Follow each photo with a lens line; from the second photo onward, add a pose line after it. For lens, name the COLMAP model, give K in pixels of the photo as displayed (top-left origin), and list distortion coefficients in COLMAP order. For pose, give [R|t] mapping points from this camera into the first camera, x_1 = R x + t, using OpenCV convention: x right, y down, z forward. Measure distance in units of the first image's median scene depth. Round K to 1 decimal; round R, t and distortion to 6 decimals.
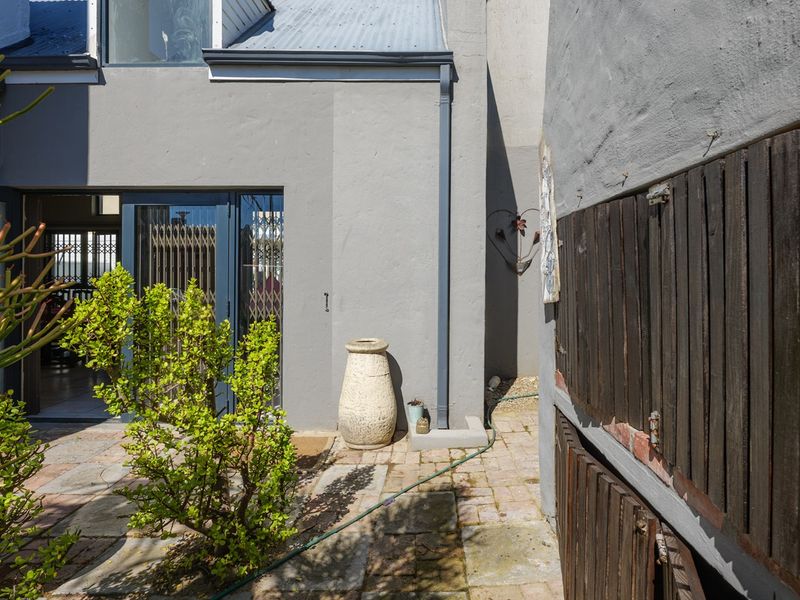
lens RADIAL K [[473.5, 0, 408.0], [0, 473.5, 264.6], [0, 0, 1]] dist [-0.001001, -0.000802]
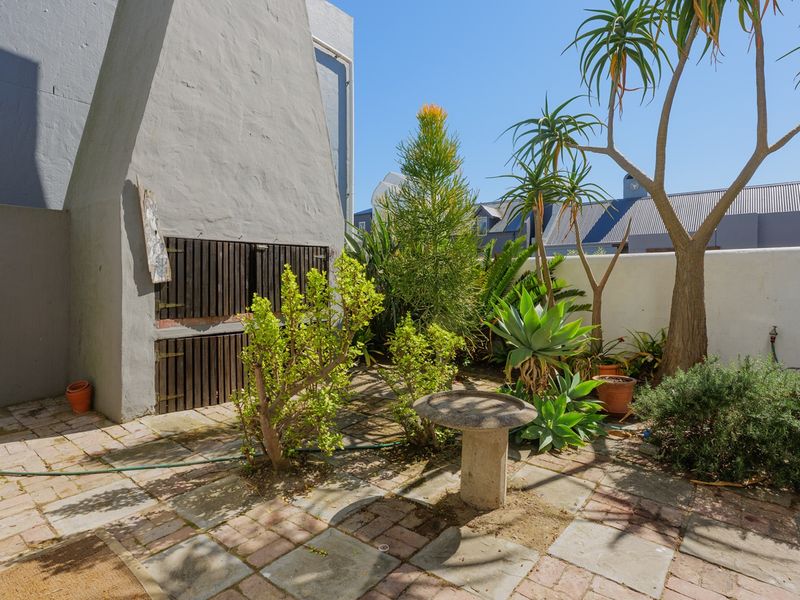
lens RADIAL K [[431.7, 0, 401.0], [0, 431.7, 277.5], [0, 0, 1]] dist [0.005496, 0.000337]
pose [[-0.833018, 0.005816, 0.553215, -0.969420], [-0.001021, 0.999927, -0.012049, 0.058267], [-0.553244, -0.010601, -0.832952, 1.327171]]
